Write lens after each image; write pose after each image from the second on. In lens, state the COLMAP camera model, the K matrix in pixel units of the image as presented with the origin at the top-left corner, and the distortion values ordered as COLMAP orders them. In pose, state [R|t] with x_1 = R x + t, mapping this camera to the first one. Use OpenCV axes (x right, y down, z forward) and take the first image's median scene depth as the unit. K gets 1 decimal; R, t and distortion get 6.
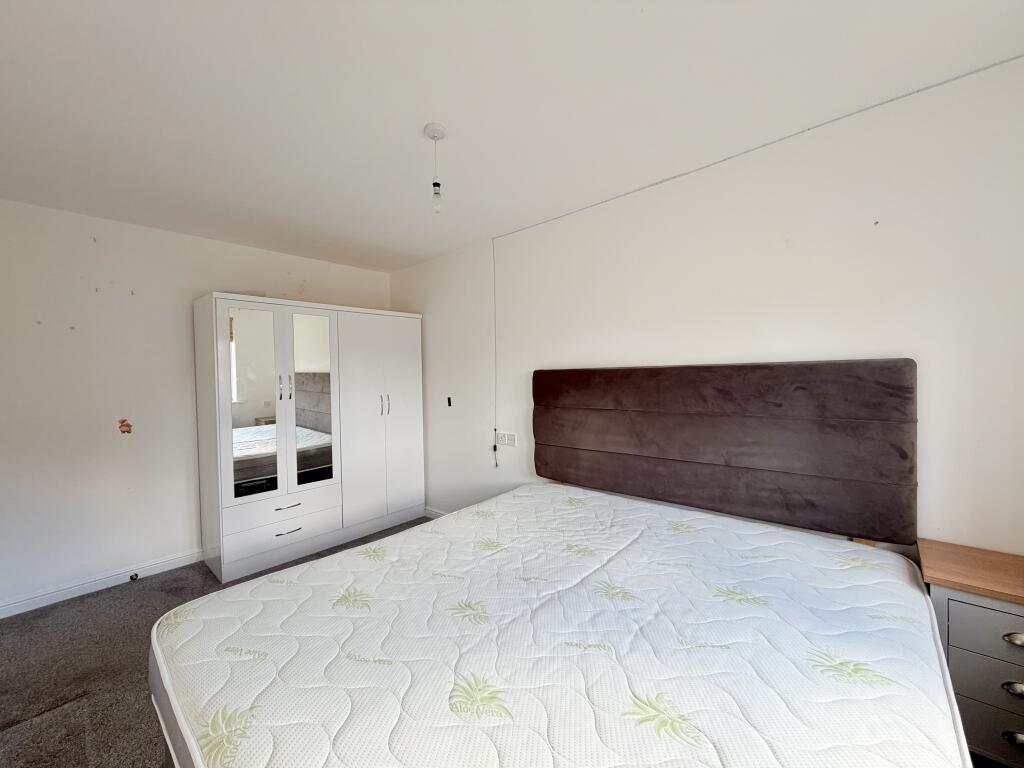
lens RADIAL K [[409.9, 0, 510.4], [0, 409.9, 383.4], [0, 0, 1]] dist [0.002488, 0.000525]
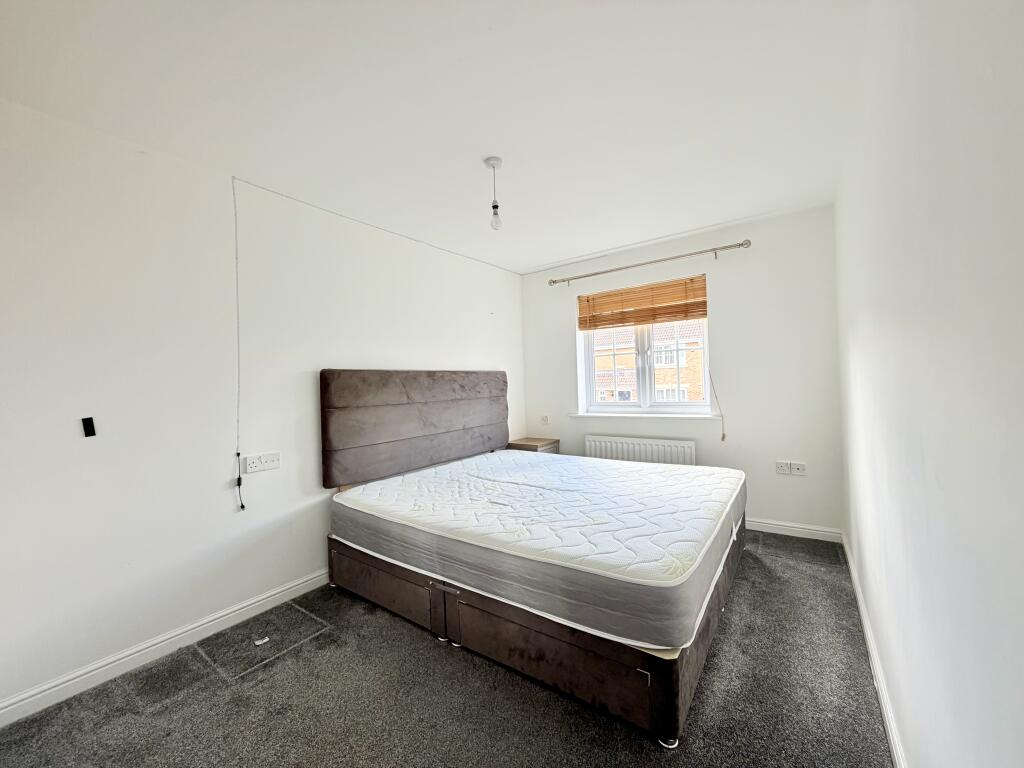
lens RADIAL K [[409.9, 0, 509.5], [0, 409.9, 381.8], [0, 0, 1]] dist [0.002488, 0.000525]
pose [[-0.109671, 0.033137, 0.993415, -1.136096], [0.058372, 0.997934, -0.026844, 0.056353], [-0.992252, 0.055043, -0.111379, 0.929503]]
